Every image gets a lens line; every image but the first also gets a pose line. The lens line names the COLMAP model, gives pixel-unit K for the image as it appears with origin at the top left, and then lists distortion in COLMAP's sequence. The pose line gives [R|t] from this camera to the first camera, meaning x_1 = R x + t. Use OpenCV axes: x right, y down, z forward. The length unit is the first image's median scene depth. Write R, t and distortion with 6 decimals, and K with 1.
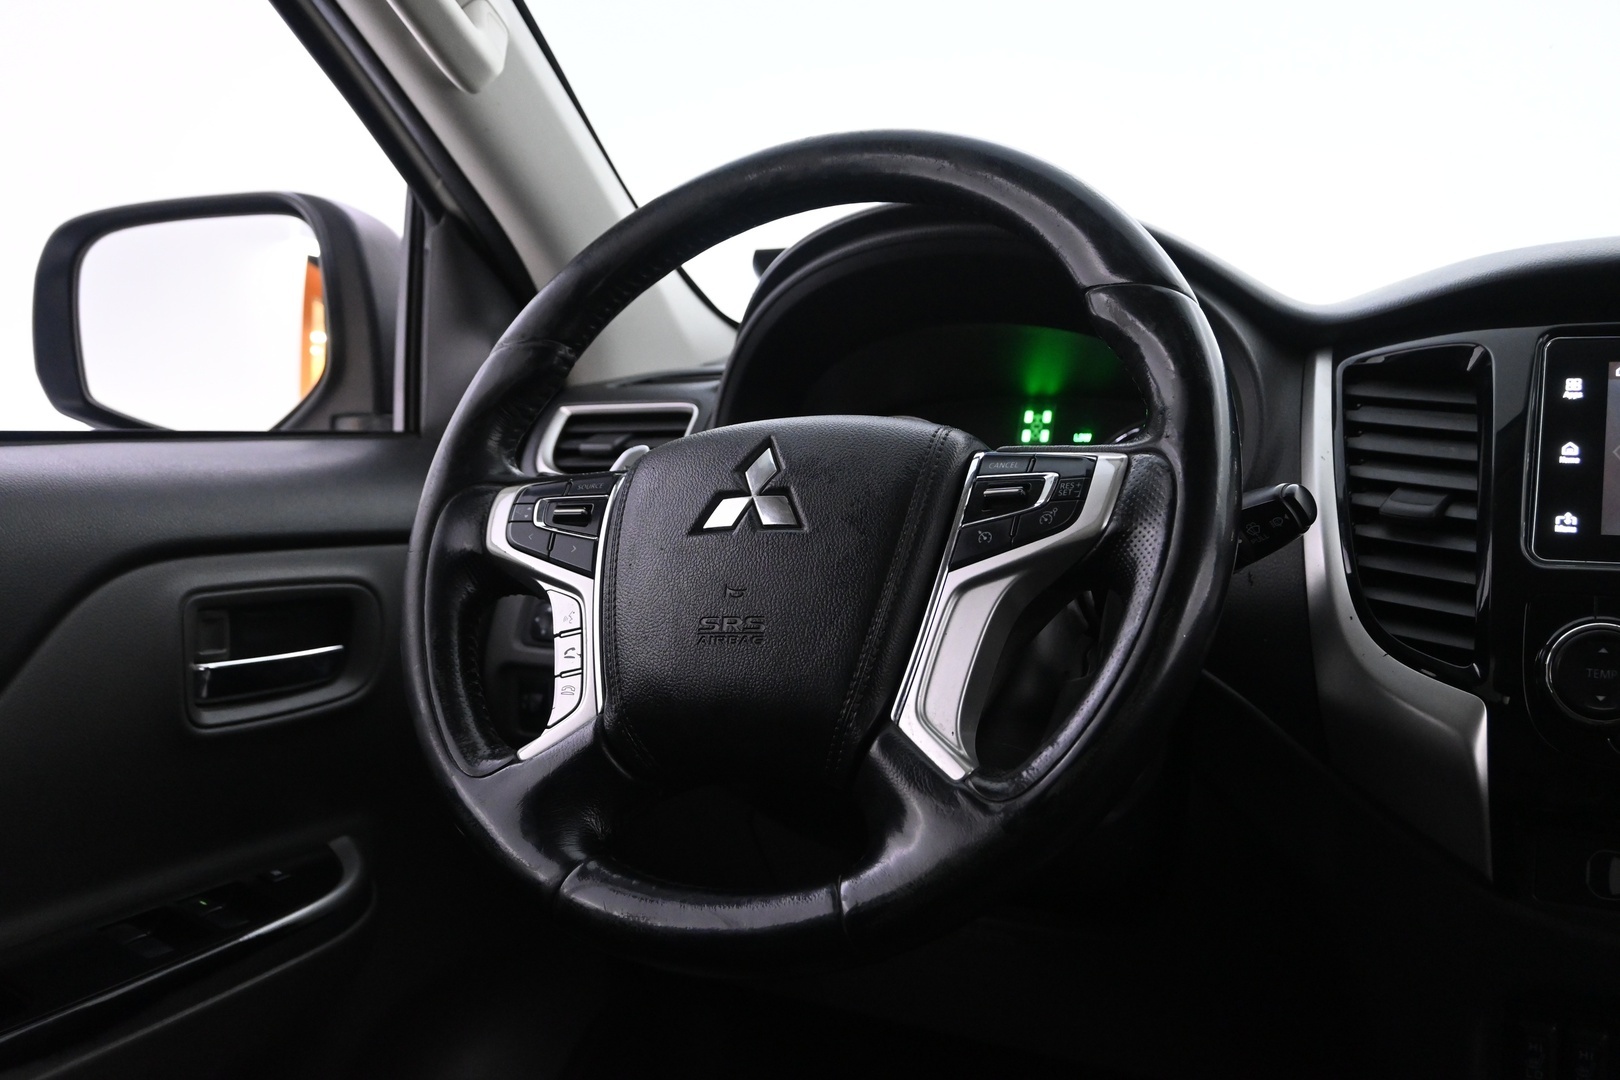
lens RADIAL K [[1569.6, 0, 810.0], [0, 1569.6, 540.0], [0, 0, 1]] dist [0.014028, -0.011381]
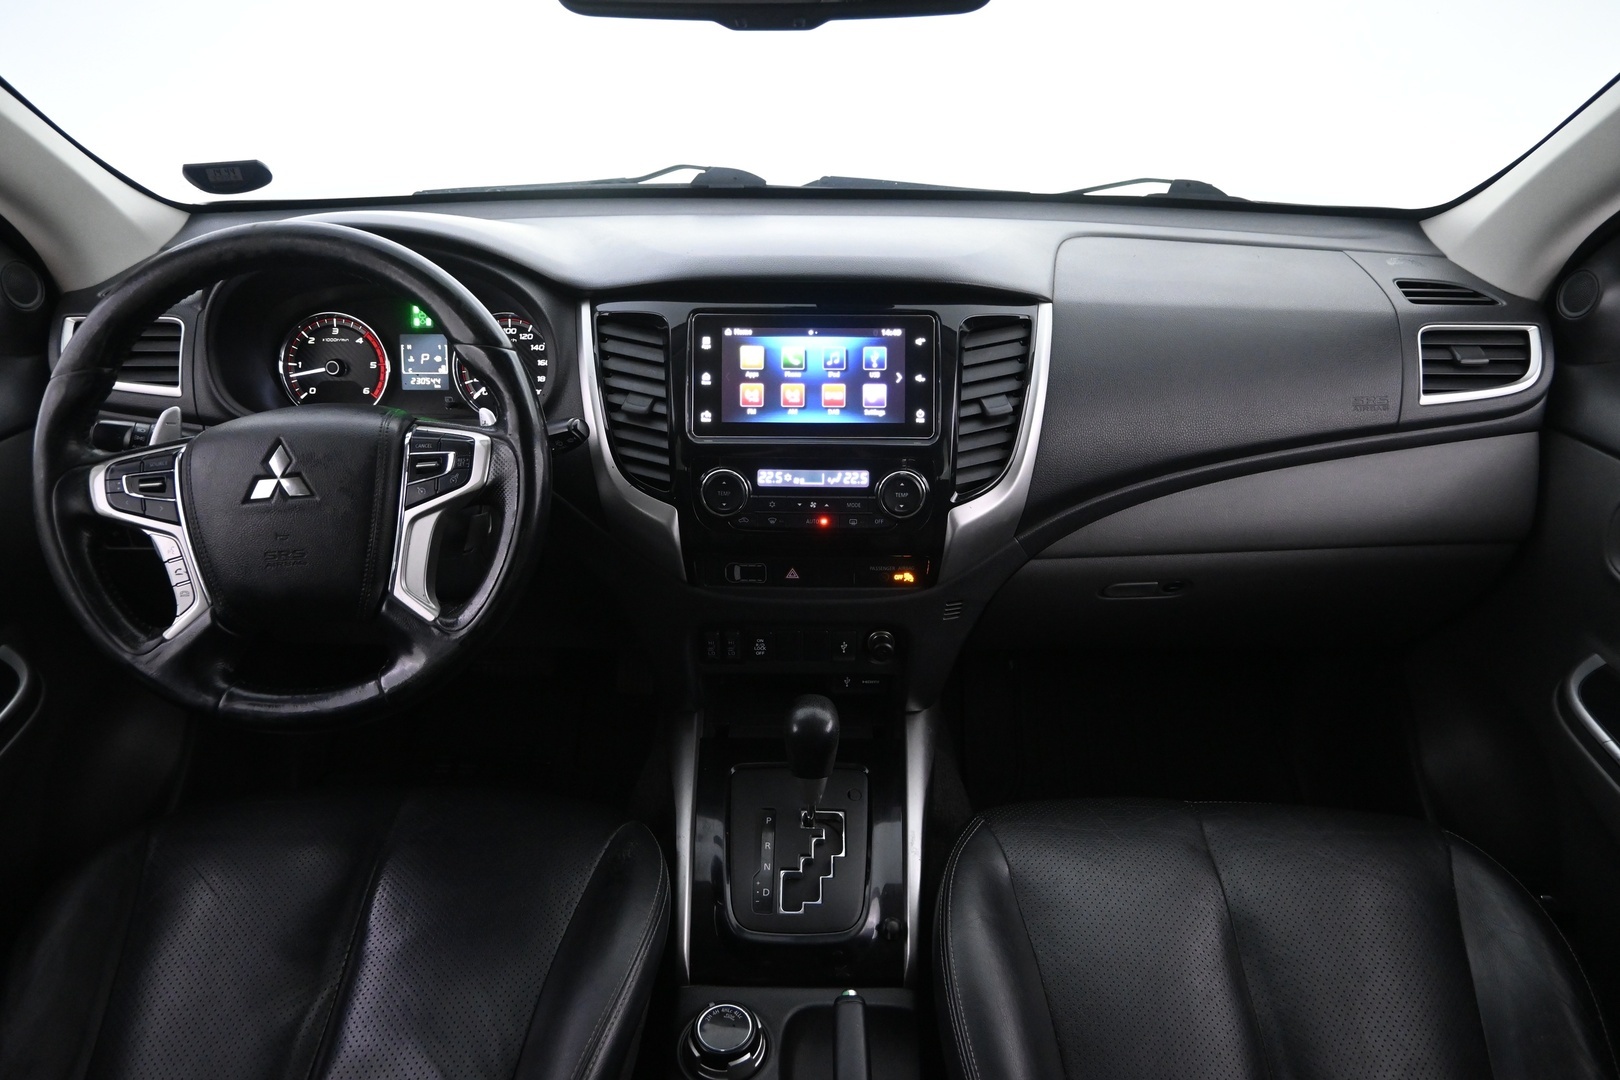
lens RADIAL K [[1078.9, 0, 810.1], [0, 1078.9, 568.3], [0, 0, 1]] dist [0.025079, -0.001206]
pose [[0.888049, -0.213349, 0.407247, -0.023518], [0.035423, 0.914925, 0.402067, -0.399953], [-0.458381, -0.342629, 0.820056, -0.307895]]
